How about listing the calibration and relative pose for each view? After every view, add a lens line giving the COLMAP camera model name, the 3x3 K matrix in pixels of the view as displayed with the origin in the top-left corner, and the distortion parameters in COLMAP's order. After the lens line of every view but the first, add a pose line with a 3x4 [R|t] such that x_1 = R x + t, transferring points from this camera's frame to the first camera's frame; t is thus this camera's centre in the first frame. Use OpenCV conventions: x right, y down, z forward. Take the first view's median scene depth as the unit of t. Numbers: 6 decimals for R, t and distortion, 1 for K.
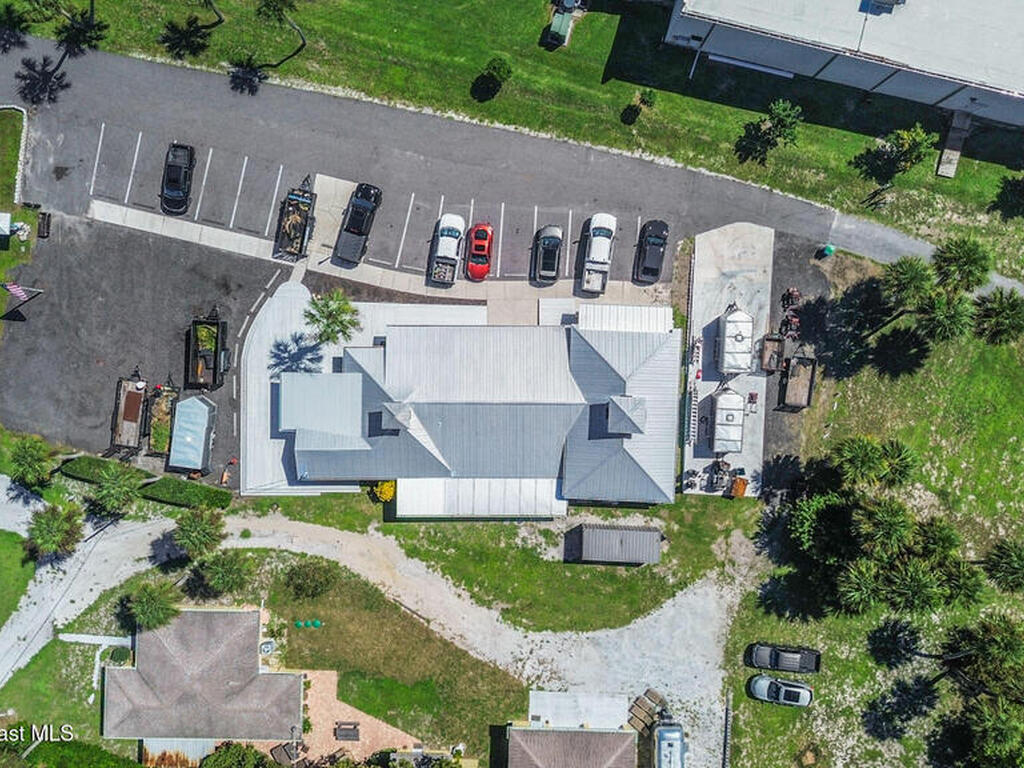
lens RADIAL K [[977.8, 0, 512.0], [0, 977.8, 384.0], [0, 0, 1]] dist [0.079479, -0.140314]
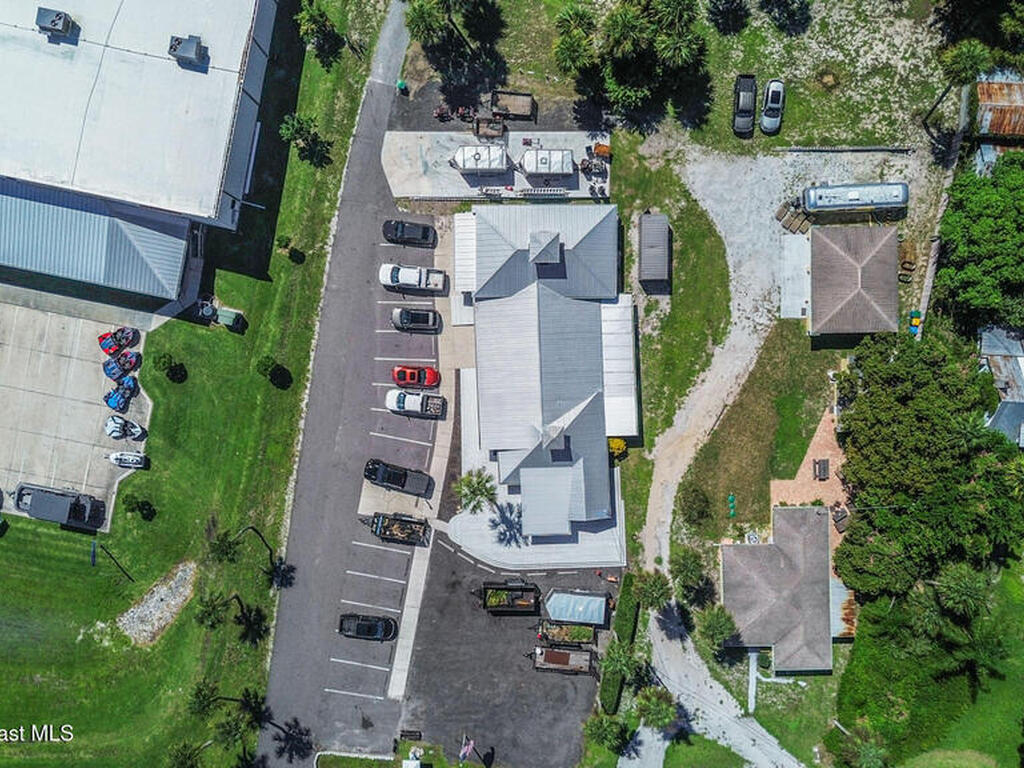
lens RADIAL K [[977.8, 0, 512.0], [0, 977.8, 384.0], [0, 0, 1]] dist [0.079479, -0.140314]
pose [[-0.043846, -0.998731, -0.024783, -0.017949], [0.998701, -0.043173, -0.027075, 0.015672], [0.025970, -0.025938, 0.999326, -0.200798]]
